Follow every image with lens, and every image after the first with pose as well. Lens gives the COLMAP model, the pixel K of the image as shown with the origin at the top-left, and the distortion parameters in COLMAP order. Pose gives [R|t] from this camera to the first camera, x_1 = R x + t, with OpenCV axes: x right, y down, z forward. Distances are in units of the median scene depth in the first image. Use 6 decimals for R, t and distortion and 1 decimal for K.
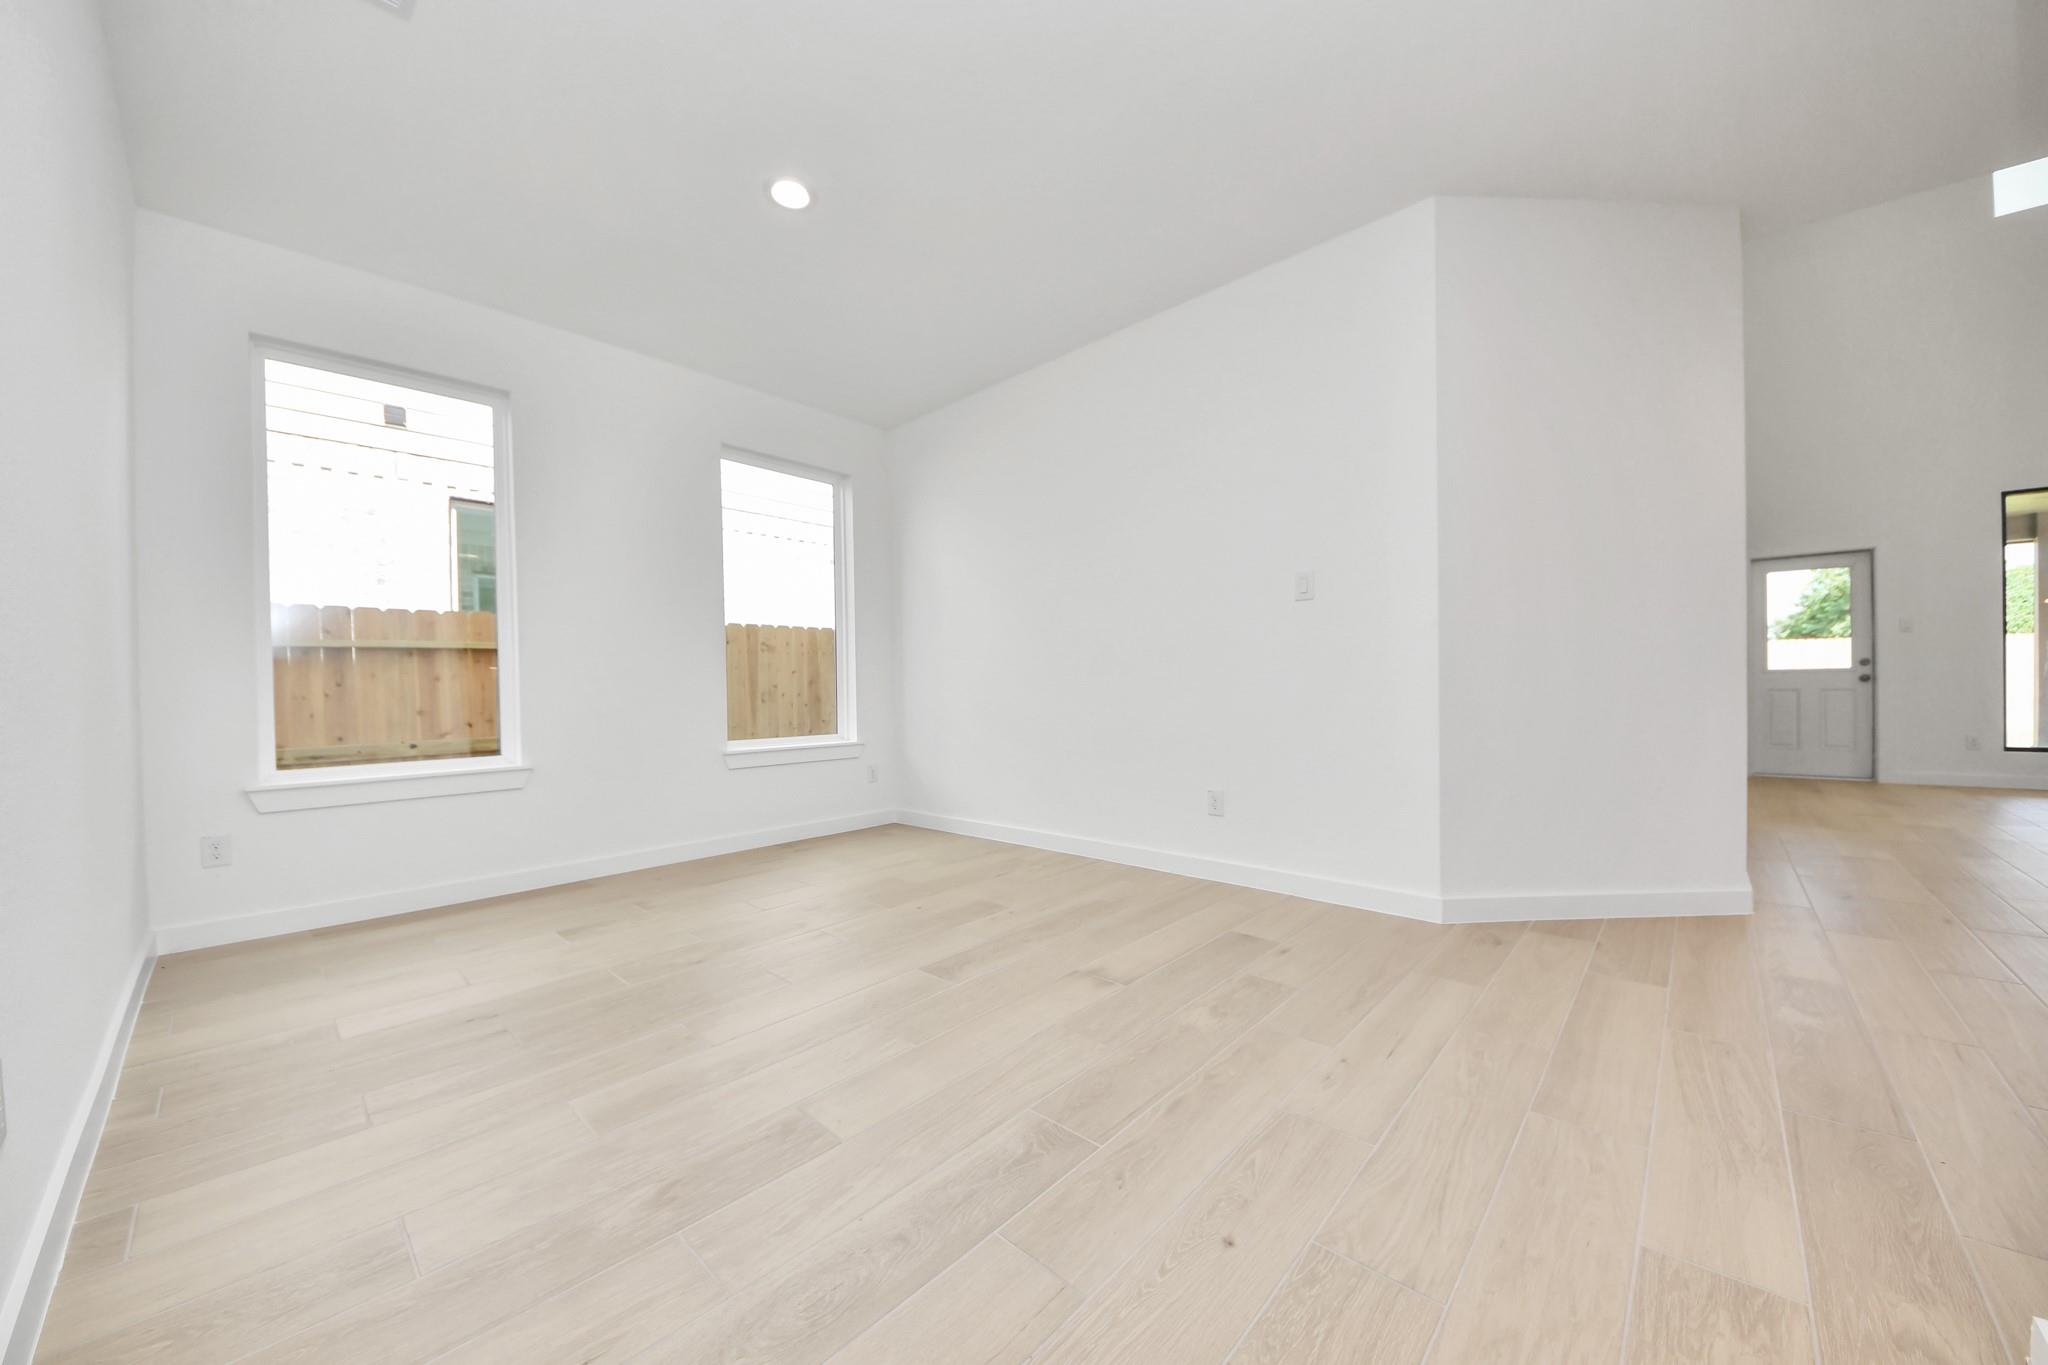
lens RADIAL K [[742.7, 0, 1024.0], [0, 742.7, 682.5], [0, 0, 1]] dist [-0.030695, -0.000011]
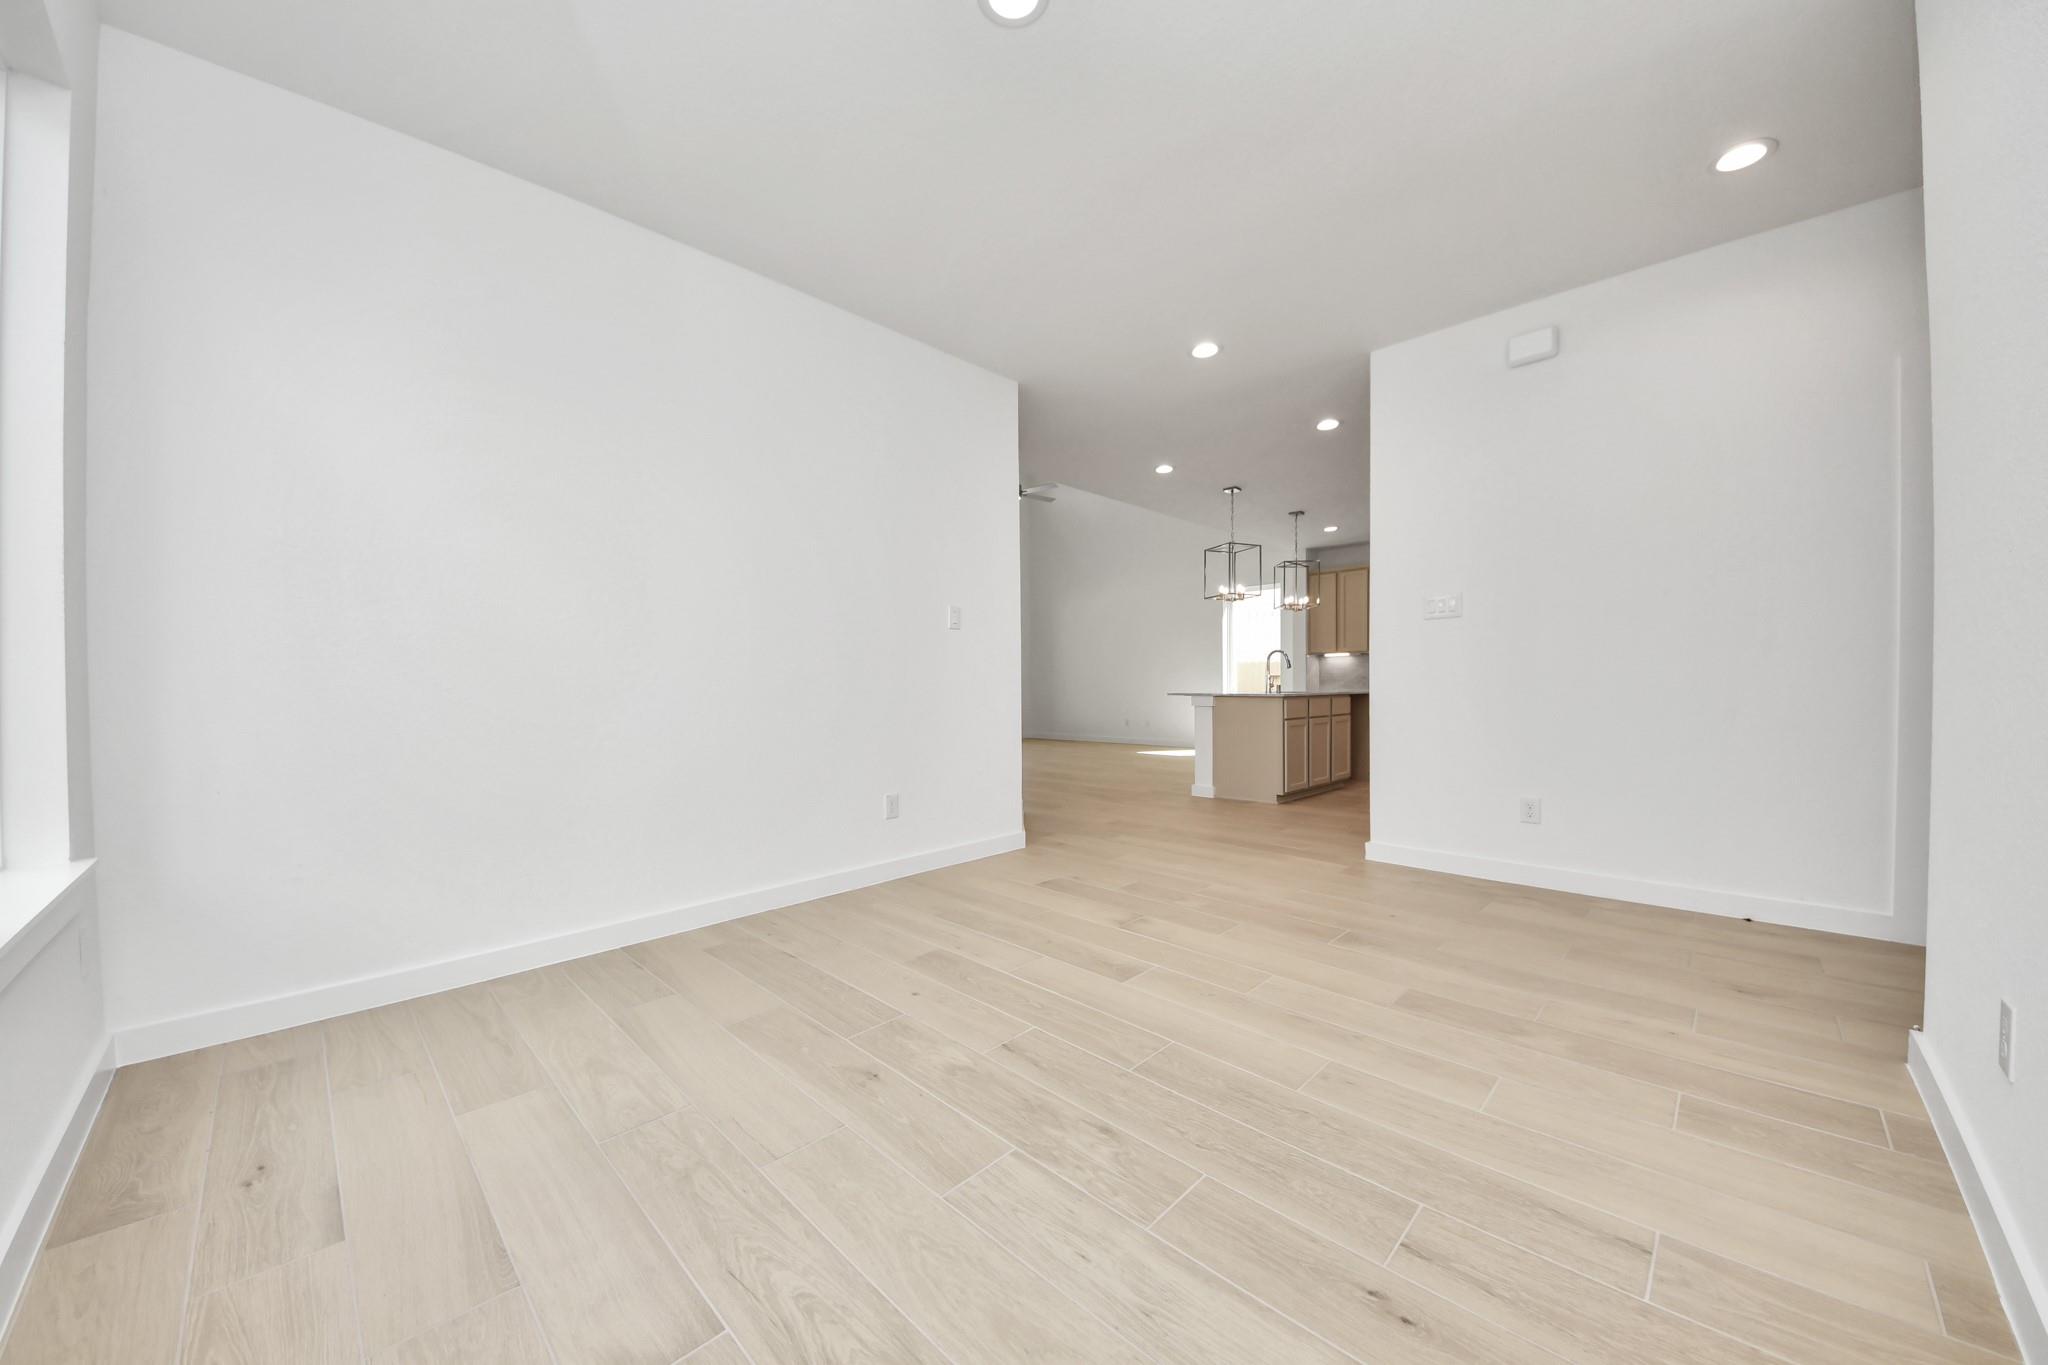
lens RADIAL K [[741.1, 0, 1025.6], [0, 741.1, 691.2], [0, 0, 1]] dist [0.001330, -0.000030]
pose [[0.035371, -0.012596, 0.999295, -1.038412], [0.012810, 0.999844, 0.012149, -0.020853], [-0.999292, 0.012371, 0.035527, 0.981028]]
